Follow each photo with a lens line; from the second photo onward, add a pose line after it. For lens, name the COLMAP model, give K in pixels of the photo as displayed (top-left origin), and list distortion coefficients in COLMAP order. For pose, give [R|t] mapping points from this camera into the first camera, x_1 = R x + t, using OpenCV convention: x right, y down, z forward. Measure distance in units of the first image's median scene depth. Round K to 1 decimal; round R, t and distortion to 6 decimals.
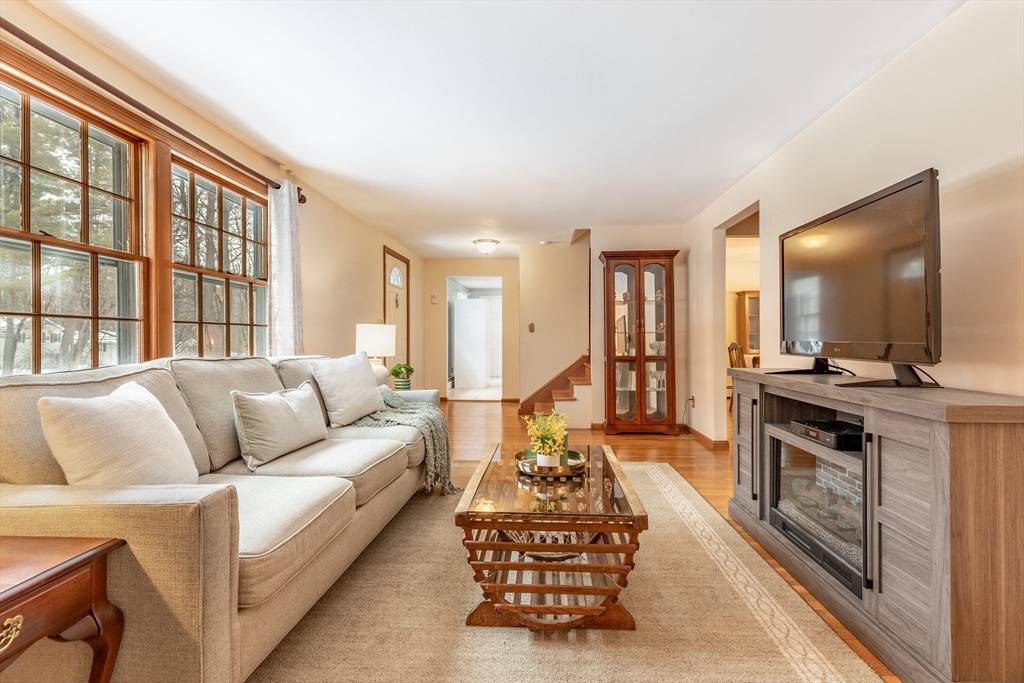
lens RADIAL K [[453.4, 0, 515.1], [0, 453.4, 336.2], [0, 0, 1]] dist [0.003423, 0.000303]
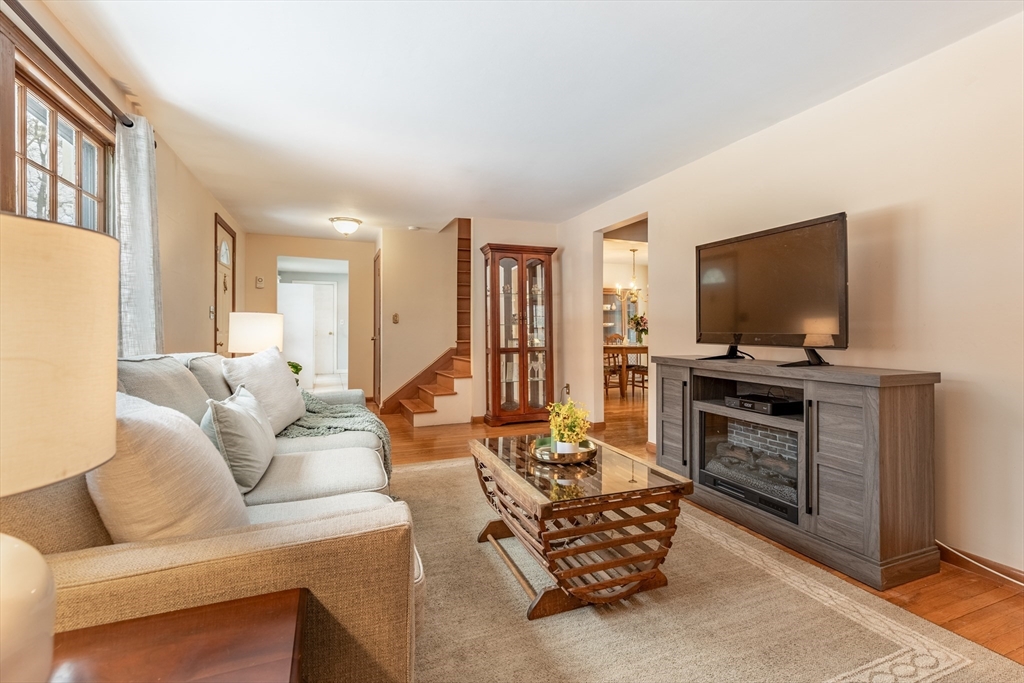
lens RADIAL K [[469.4, 0, 543.0], [0, 469.4, 326.1], [0, 0, 1]] dist [0.007197, -0.001904]
pose [[0.905015, 0.003861, 0.425362, -0.432545], [-0.002073, 0.999987, -0.004667, -0.000560], [-0.425374, 0.003342, 0.905011, 0.046623]]
